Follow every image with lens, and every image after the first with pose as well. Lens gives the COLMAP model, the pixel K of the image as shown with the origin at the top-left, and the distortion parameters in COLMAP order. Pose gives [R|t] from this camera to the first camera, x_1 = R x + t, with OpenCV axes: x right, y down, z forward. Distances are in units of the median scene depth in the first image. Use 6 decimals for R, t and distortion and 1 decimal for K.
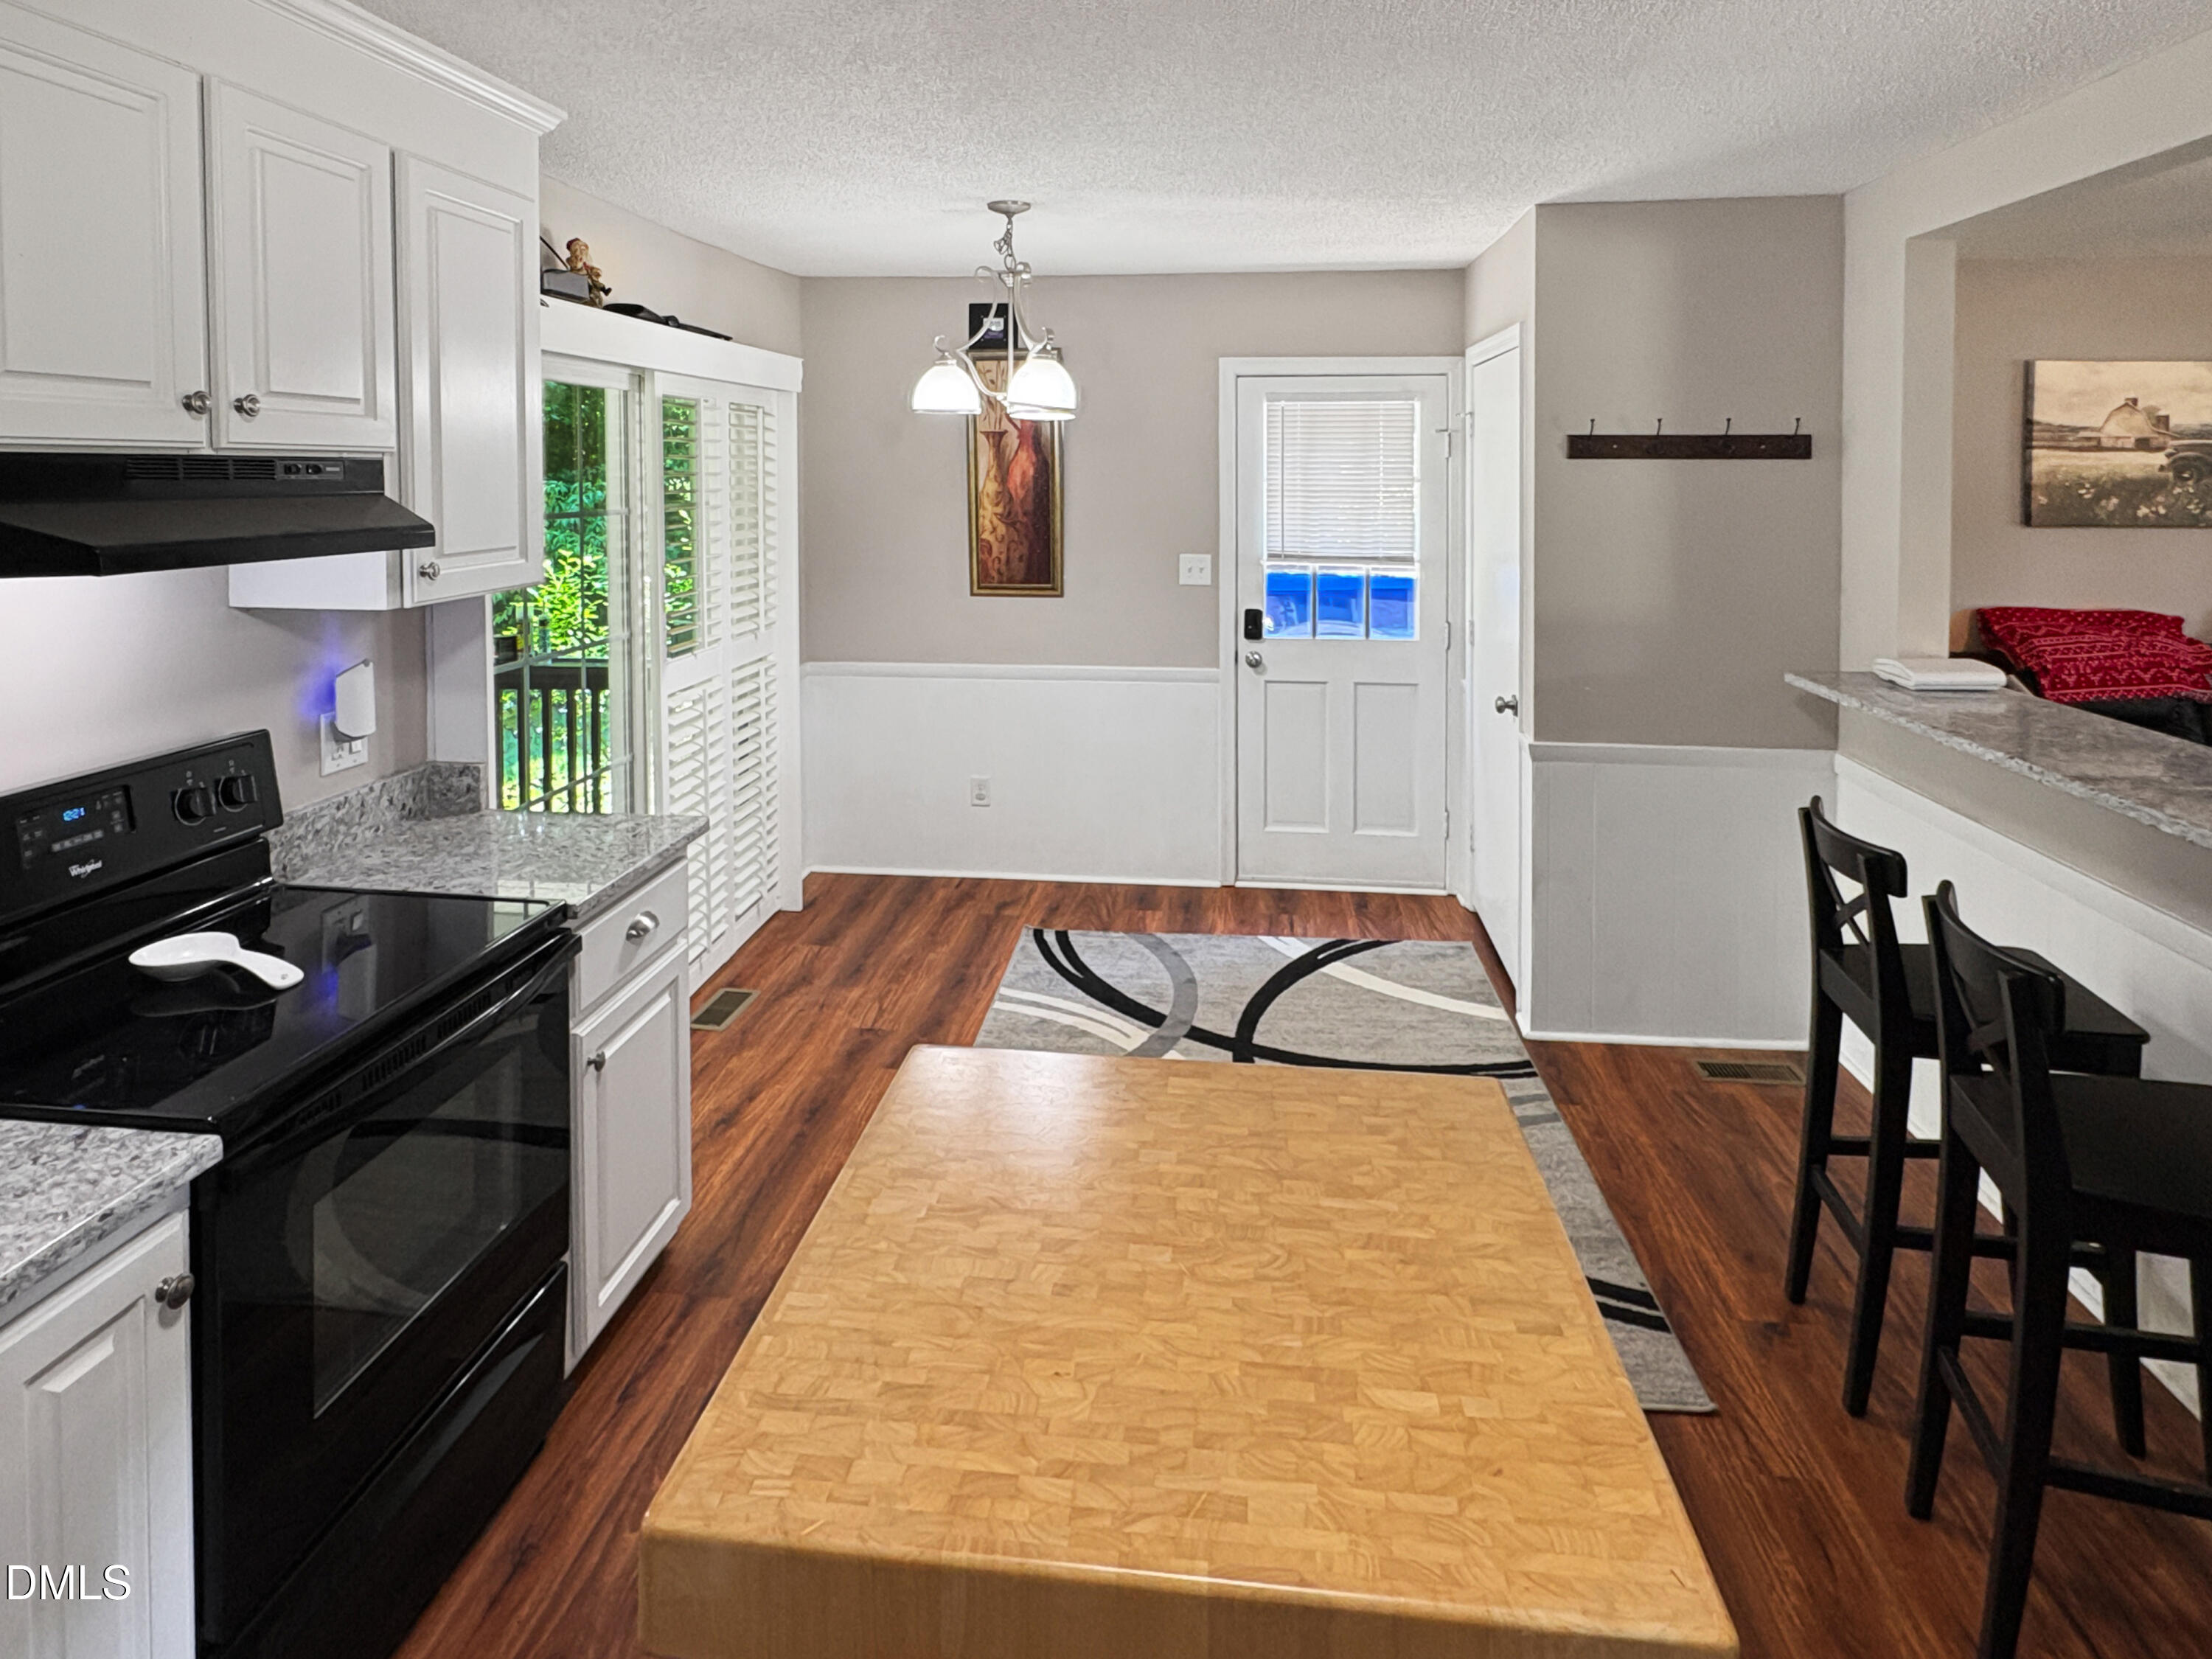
lens RADIAL K [[1233.7, 0, 1106.0], [0, 1233.7, 829.5], [0, 0, 1]] dist [-0.001647, 0.000048]
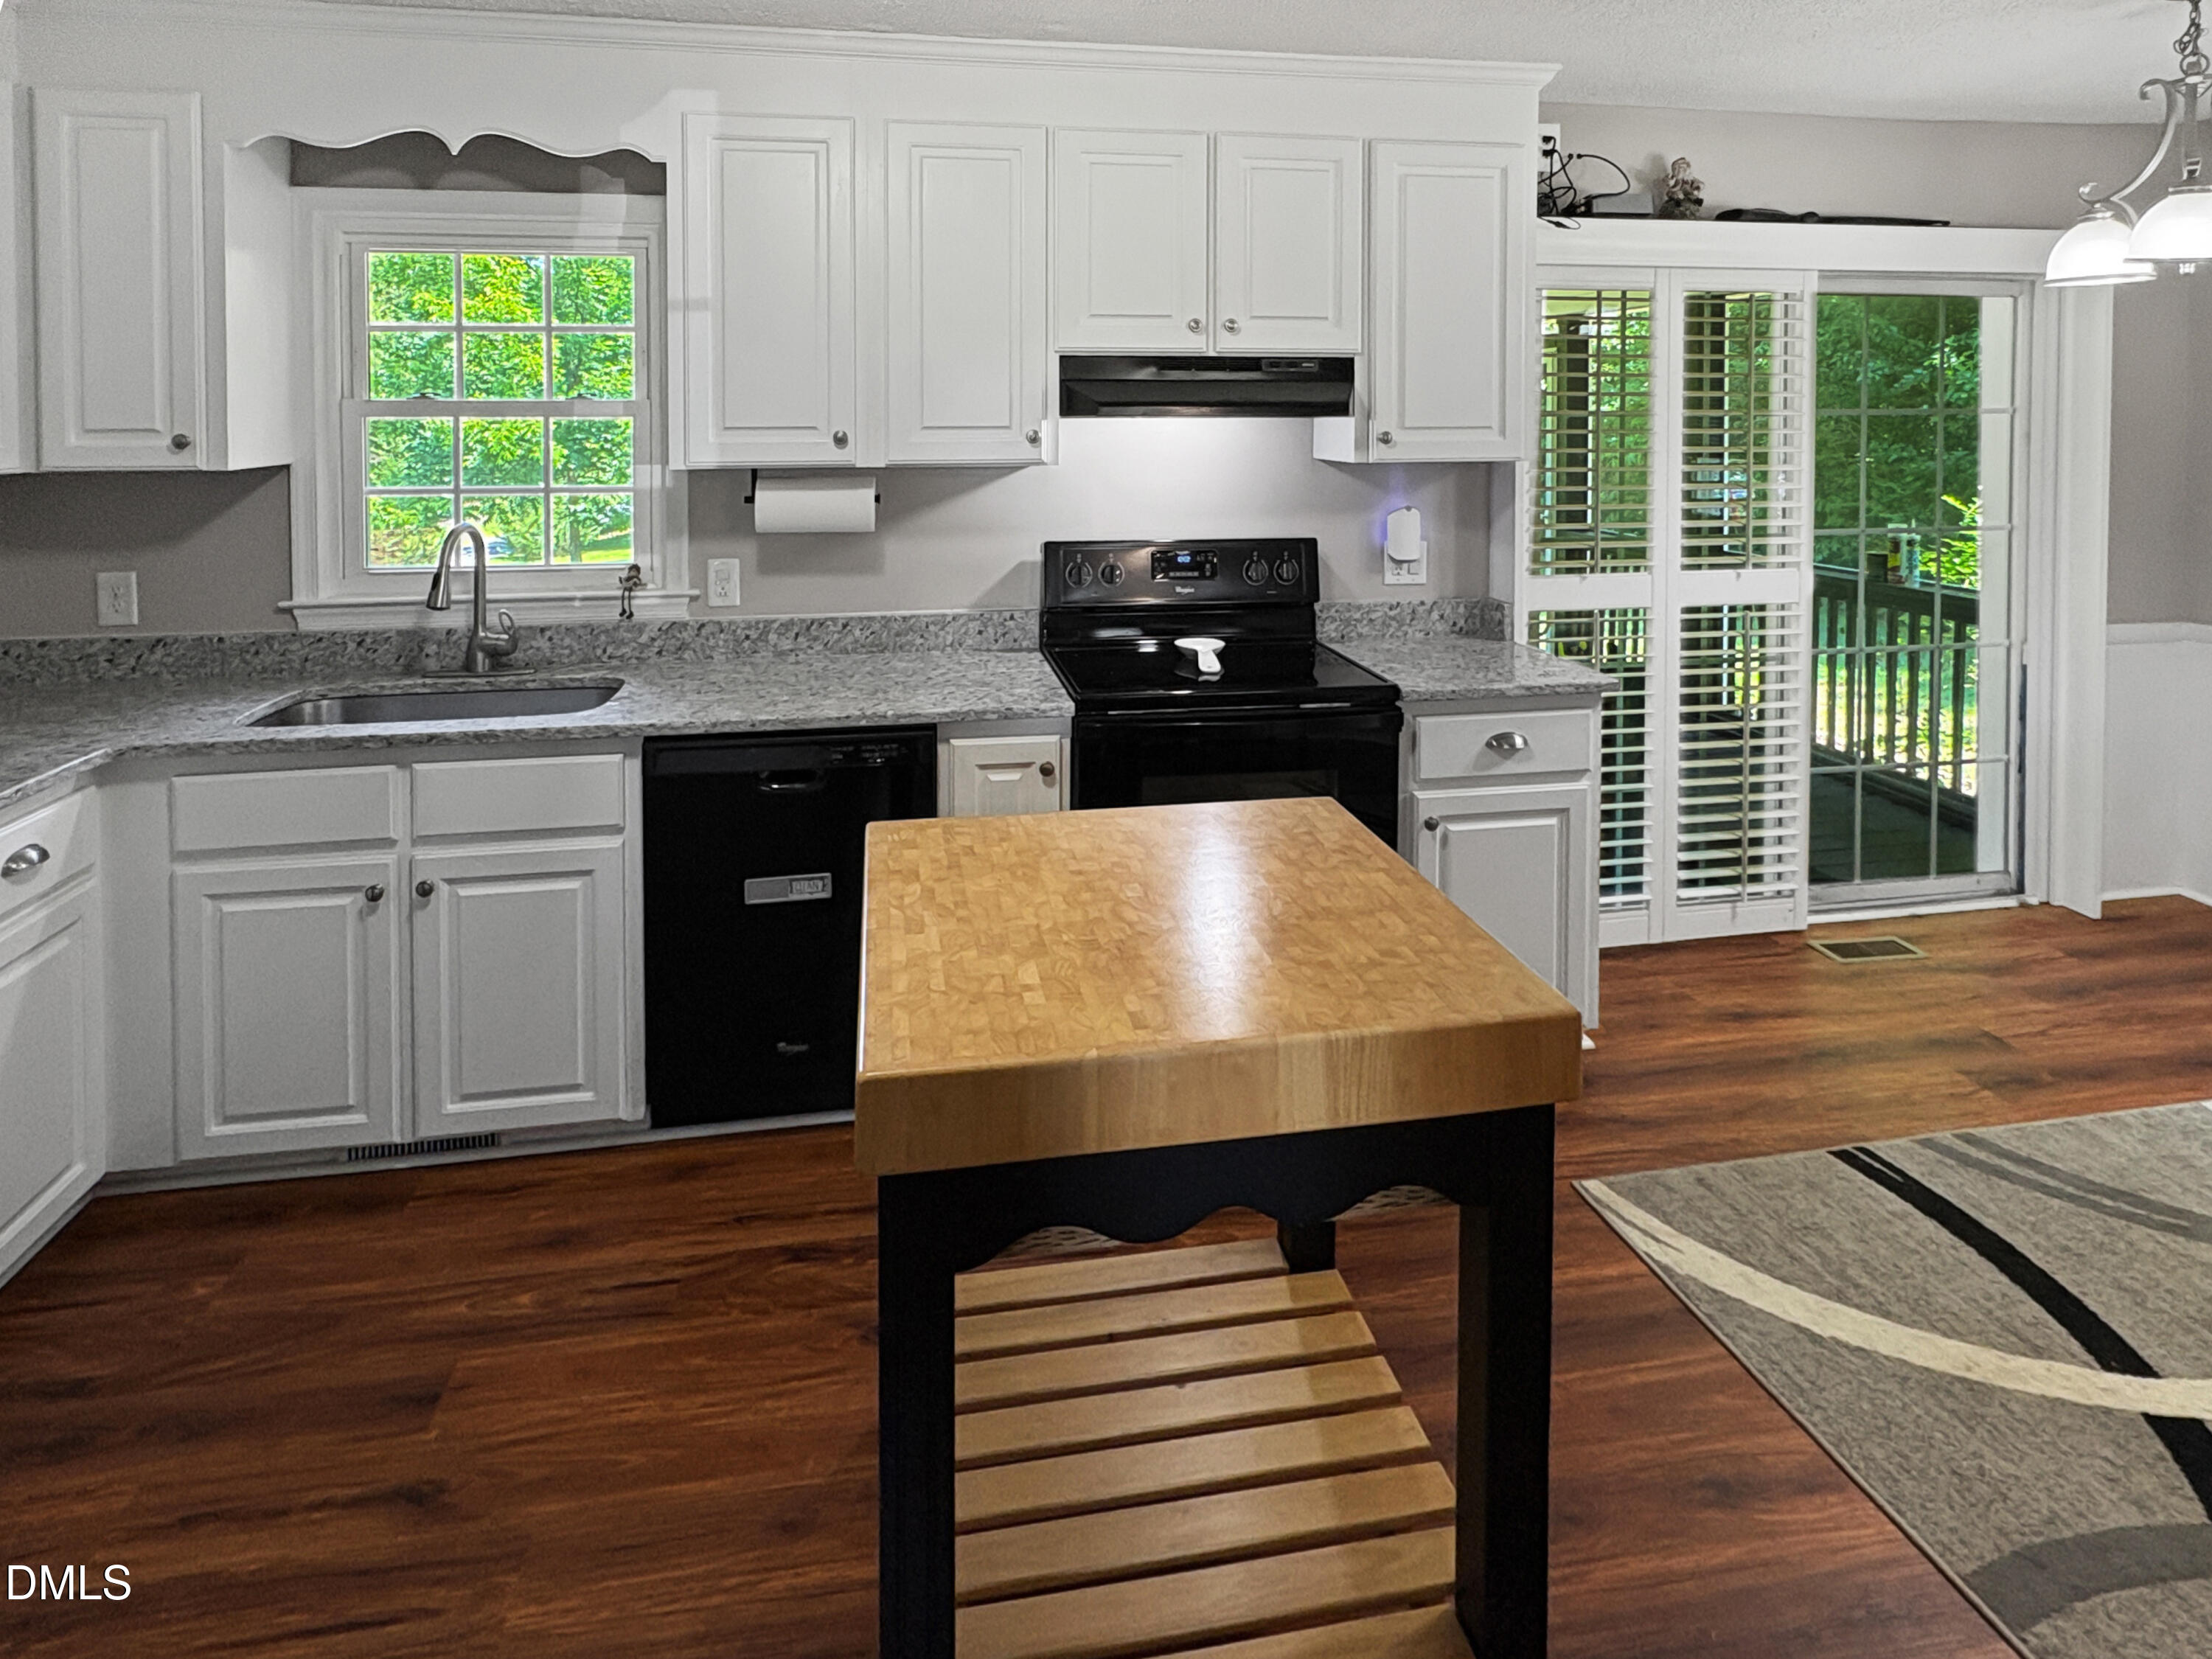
lens RADIAL K [[1117.6, 0, 1106.0], [0, 1117.6, 829.5], [0, 0, 1]] dist [-0.000201, -0.000728]
pose [[0.293610, 0.326522, -0.898430, 0.574131], [-0.260746, 0.931570, 0.253354, -0.021012], [0.919676, 0.159875, 0.358658, 0.240650]]
